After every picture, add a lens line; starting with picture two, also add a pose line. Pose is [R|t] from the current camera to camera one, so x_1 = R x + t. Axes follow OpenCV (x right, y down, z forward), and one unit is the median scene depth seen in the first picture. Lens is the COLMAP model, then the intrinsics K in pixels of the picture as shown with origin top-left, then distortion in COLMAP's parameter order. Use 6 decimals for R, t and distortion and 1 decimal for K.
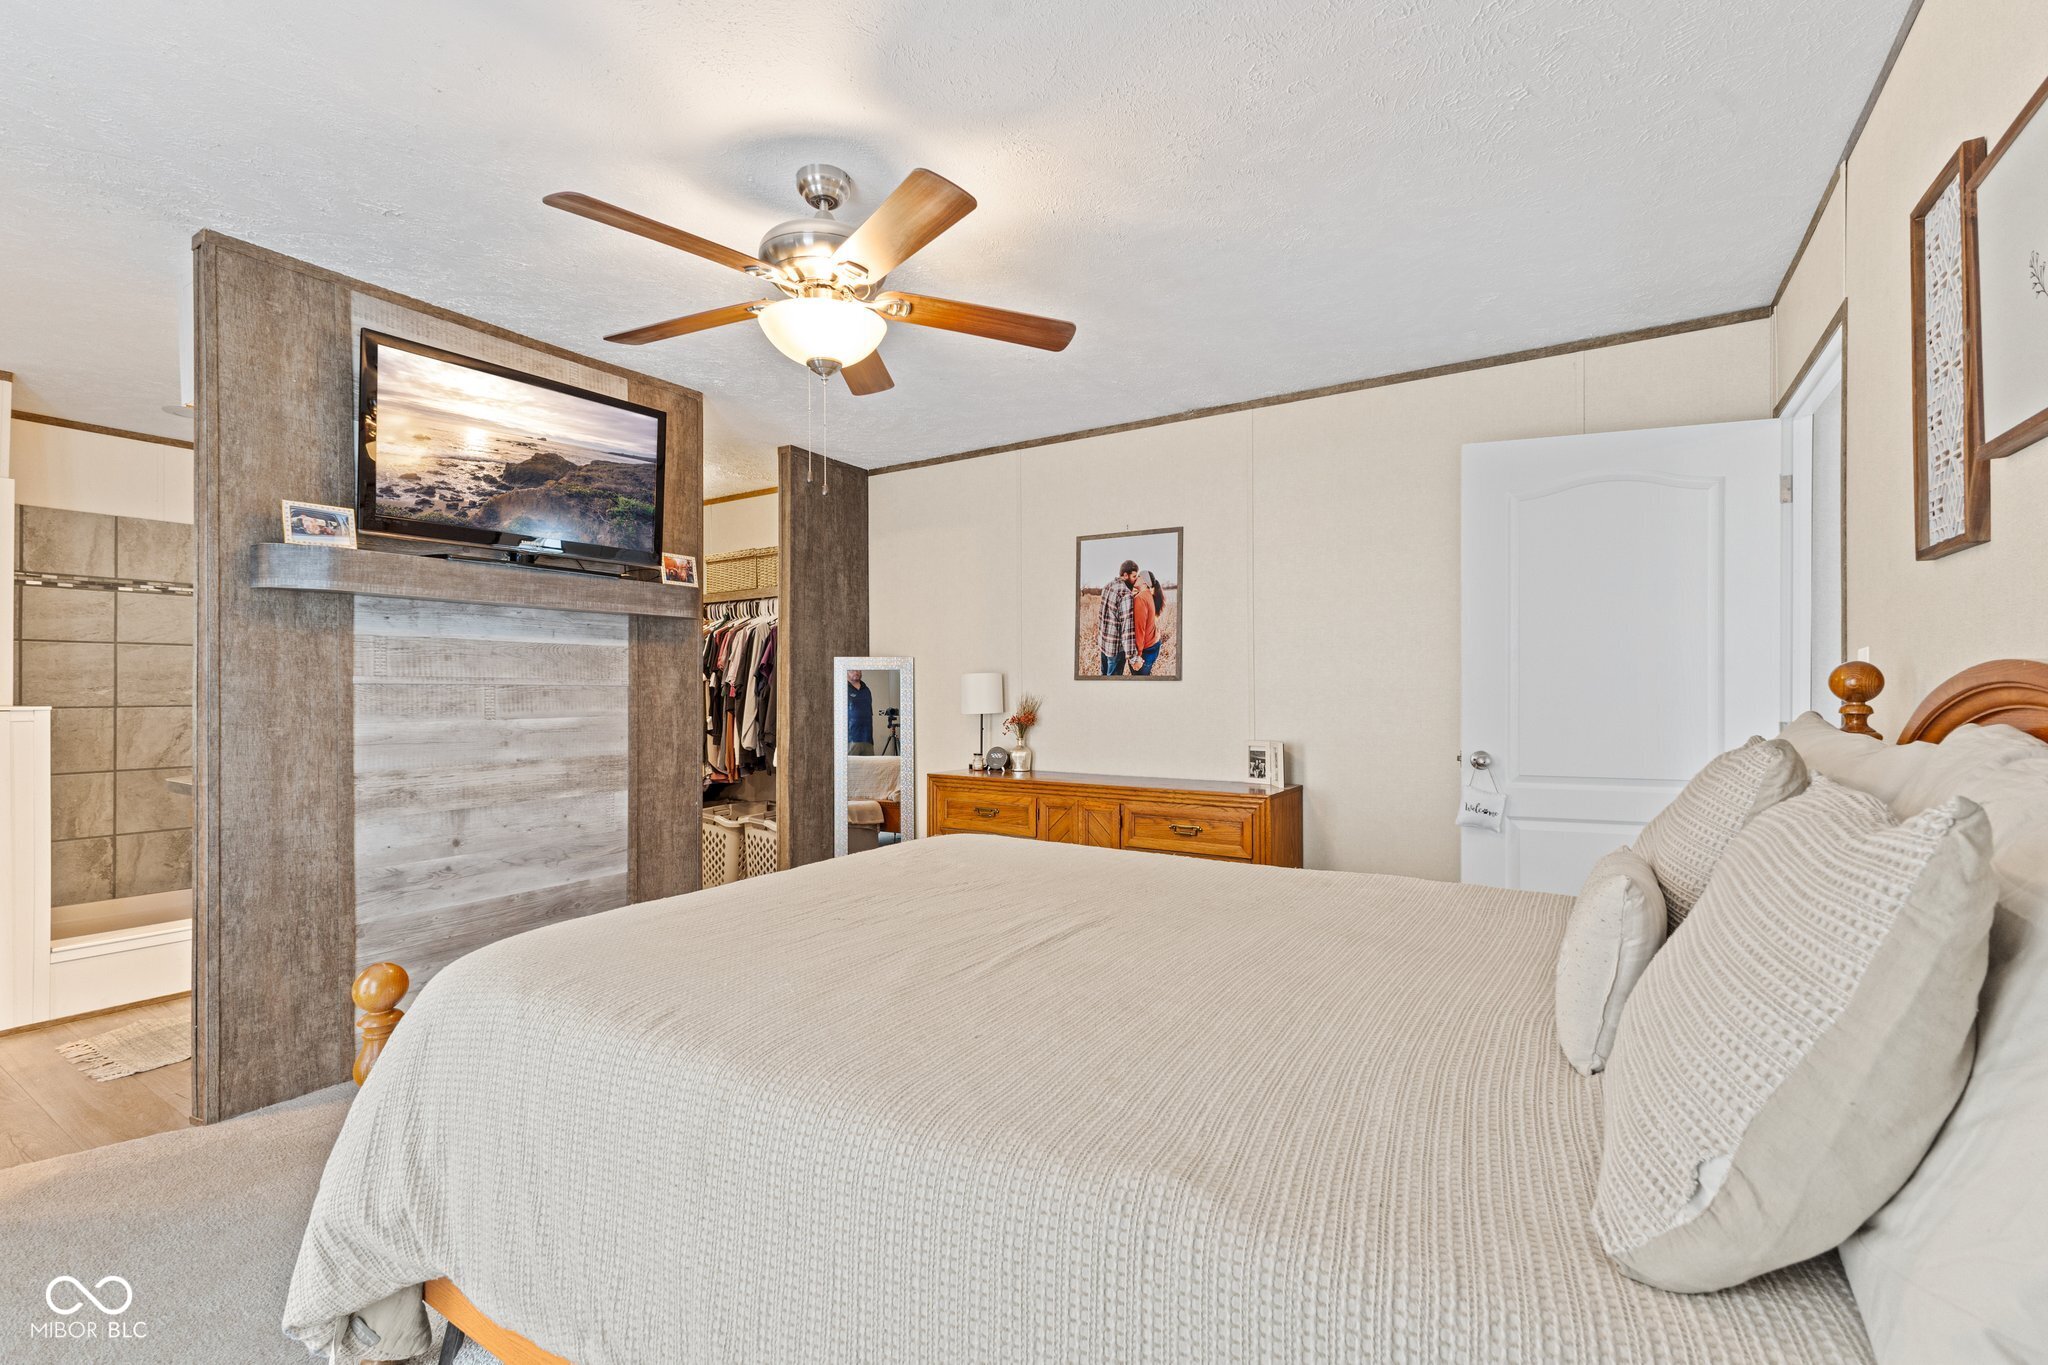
lens RADIAL K [[883.4, 0, 1020.0], [0, 883.4, 685.9], [0, 0, 1]] dist [0.008523, -0.002569]
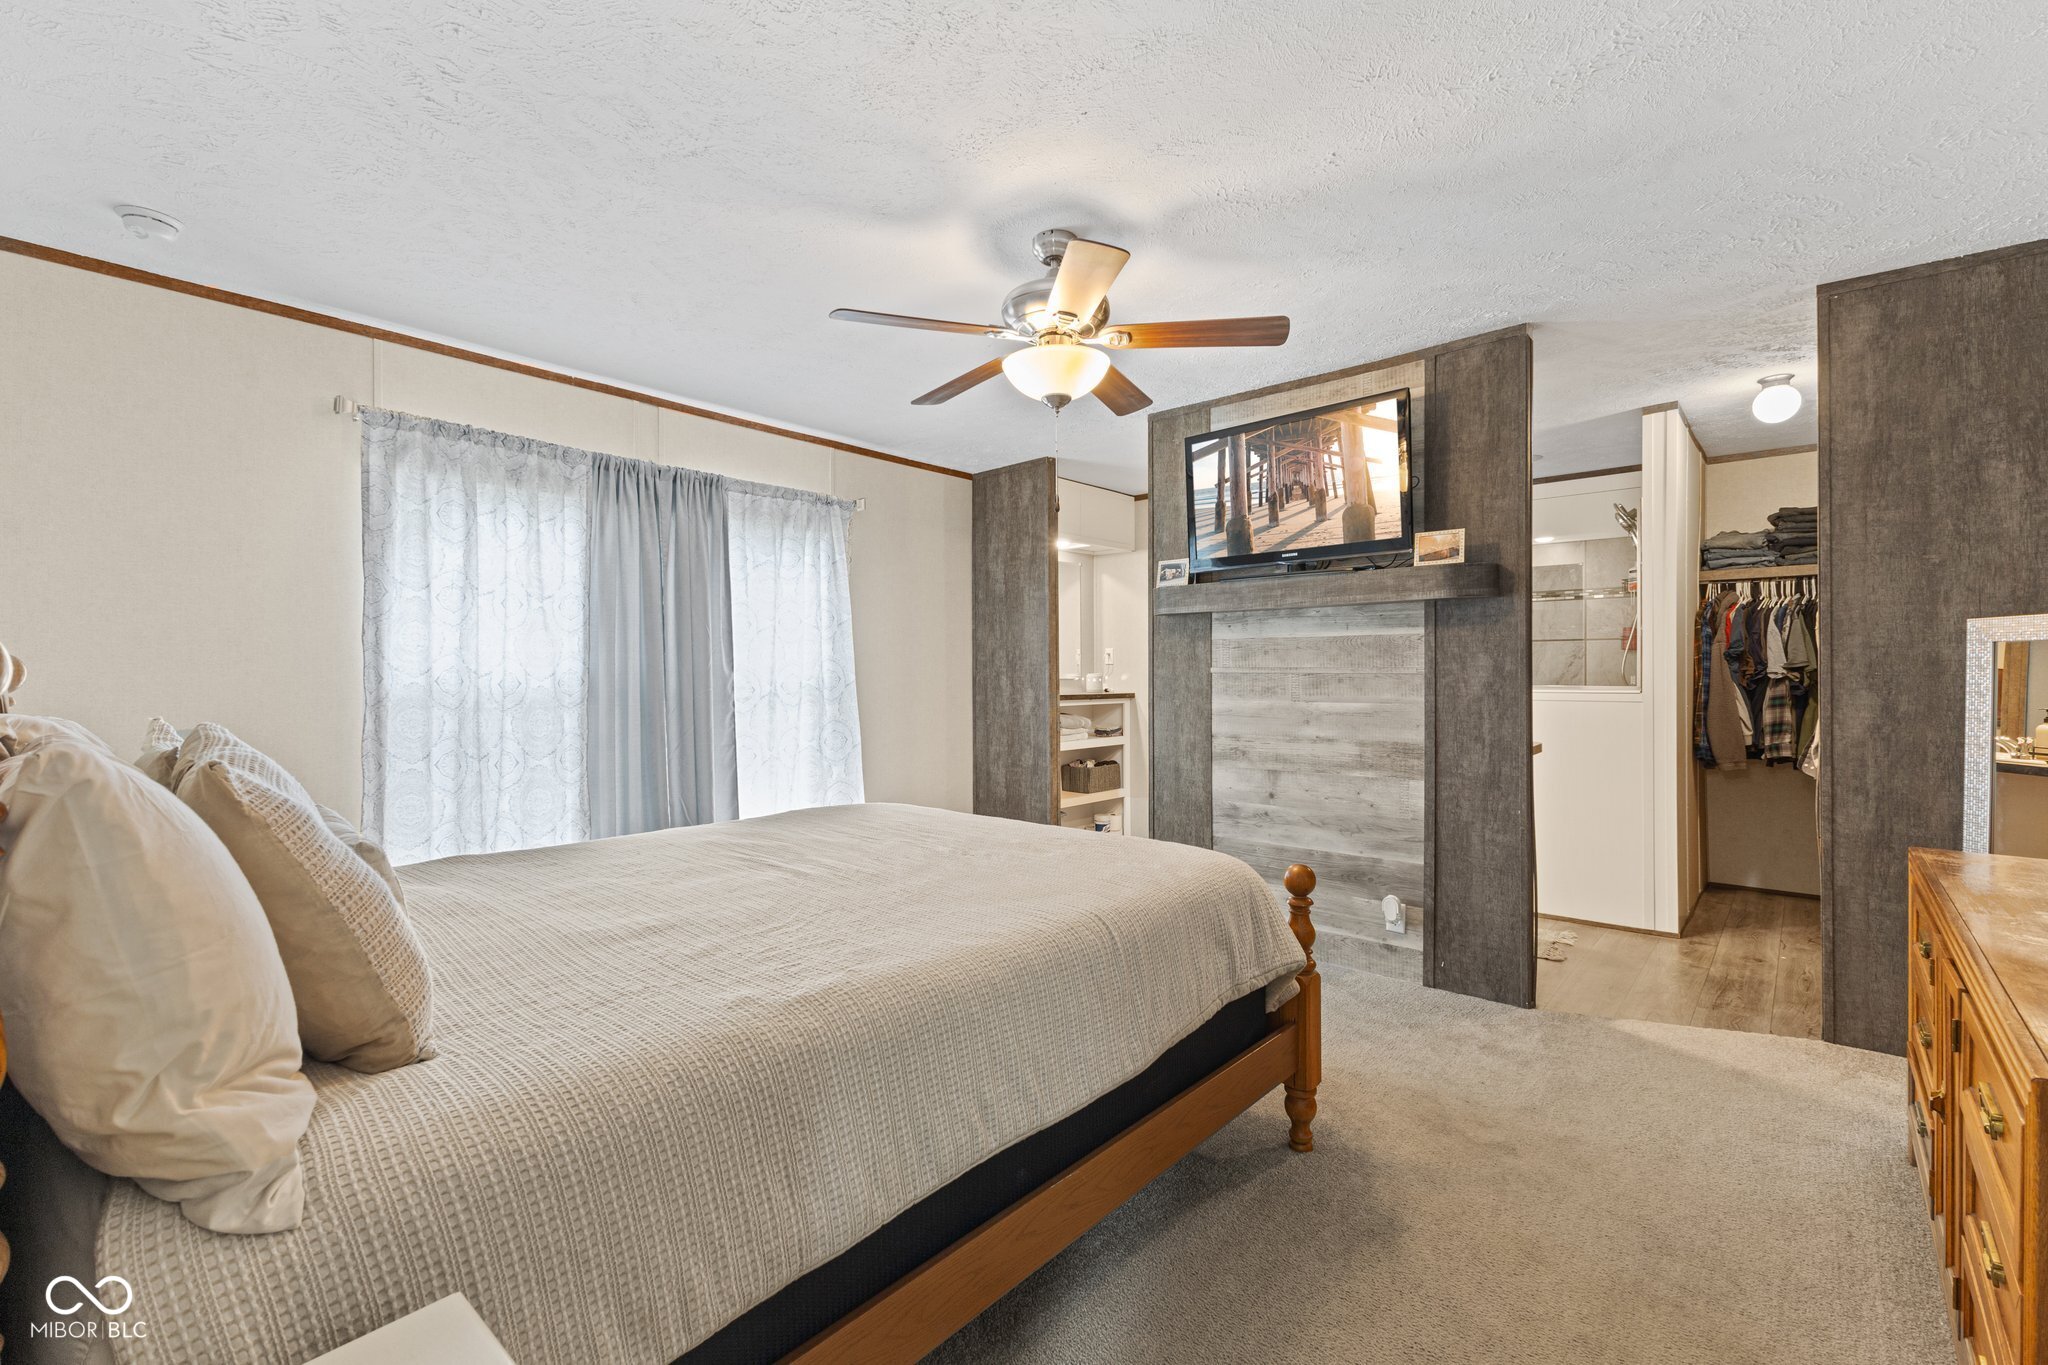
lens RADIAL K [[883.4, 0, 1005.2], [0, 883.4, 676.0], [0, 0, 1]] dist [0.008523, -0.002569]
pose [[-0.171151, 0.000346, -0.985245, 0.663728], [0.001487, 0.999999, 0.000093, 0.001883], [0.985244, -0.001450, -0.171151, 0.792469]]
